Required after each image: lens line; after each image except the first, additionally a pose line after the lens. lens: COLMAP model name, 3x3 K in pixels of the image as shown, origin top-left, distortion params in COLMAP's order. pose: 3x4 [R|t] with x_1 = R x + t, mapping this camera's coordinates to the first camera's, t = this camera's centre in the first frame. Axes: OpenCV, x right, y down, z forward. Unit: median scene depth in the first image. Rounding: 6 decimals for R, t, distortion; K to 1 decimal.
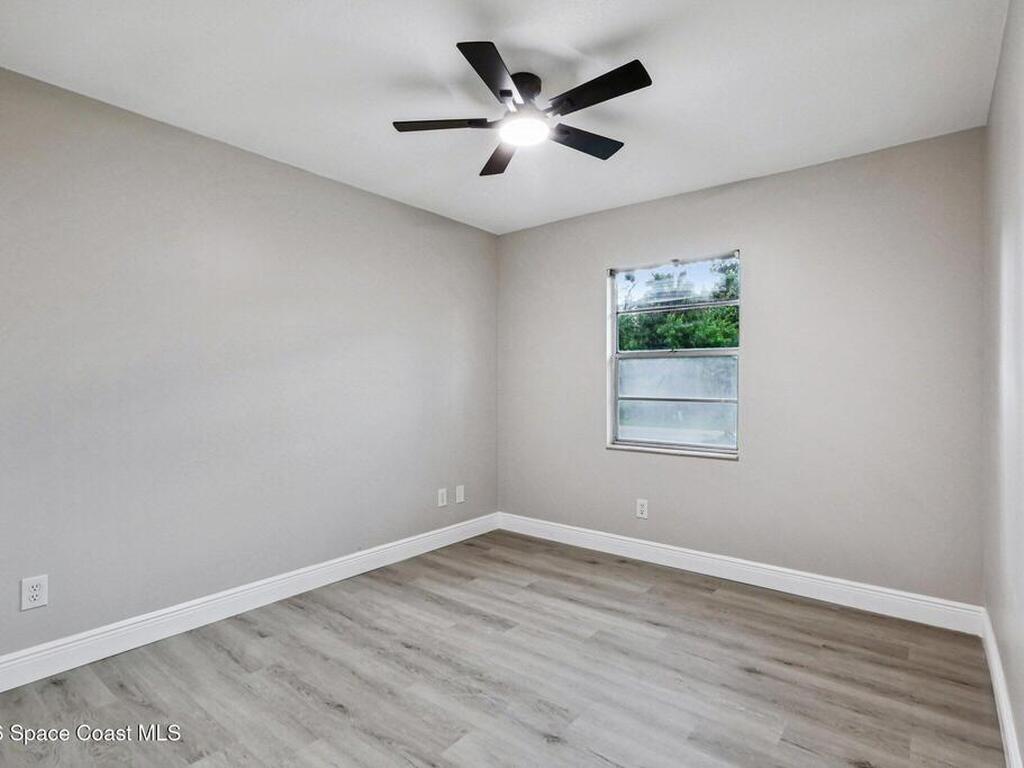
lens RADIAL K [[535.6, 0, 511.8], [0, 535.6, 390.0], [0, 0, 1]] dist [-0.002949, 0.000504]
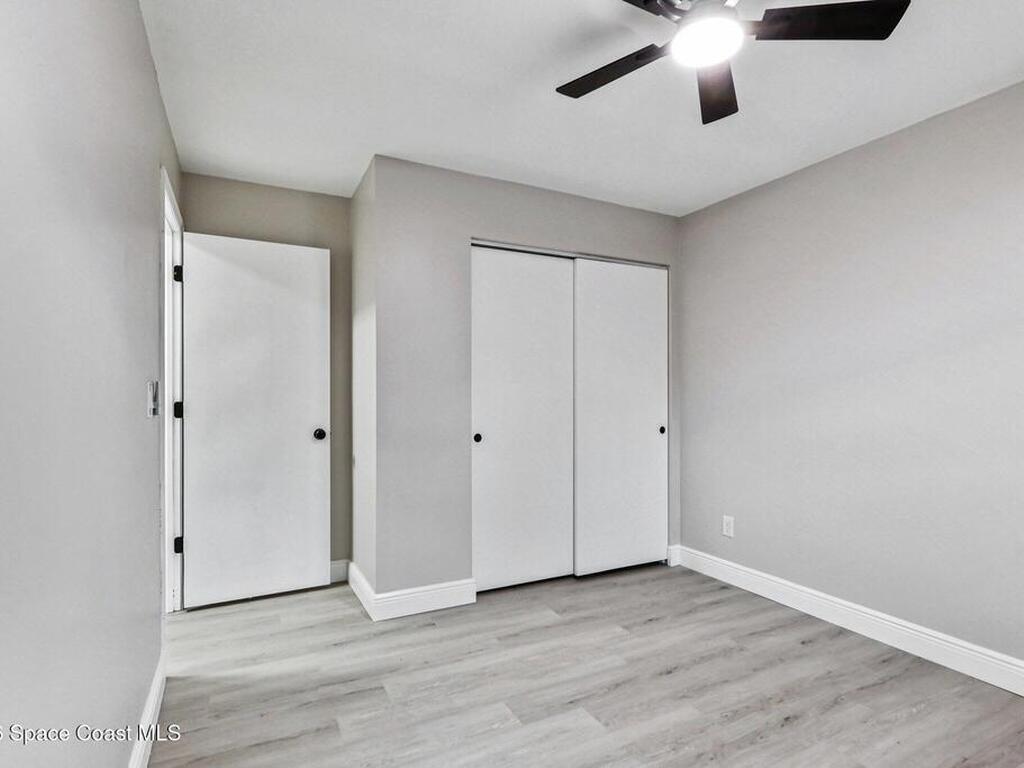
lens RADIAL K [[535.6, 0, 511.8], [0, 535.6, 390.0], [0, 0, 1]] dist [-0.002949, 0.000504]
pose [[-0.403442, -0.005583, -0.914988, 0.759600], [-0.013727, 0.999906, -0.000049, -0.009666], [0.914902, 0.012541, -0.403481, 1.000823]]
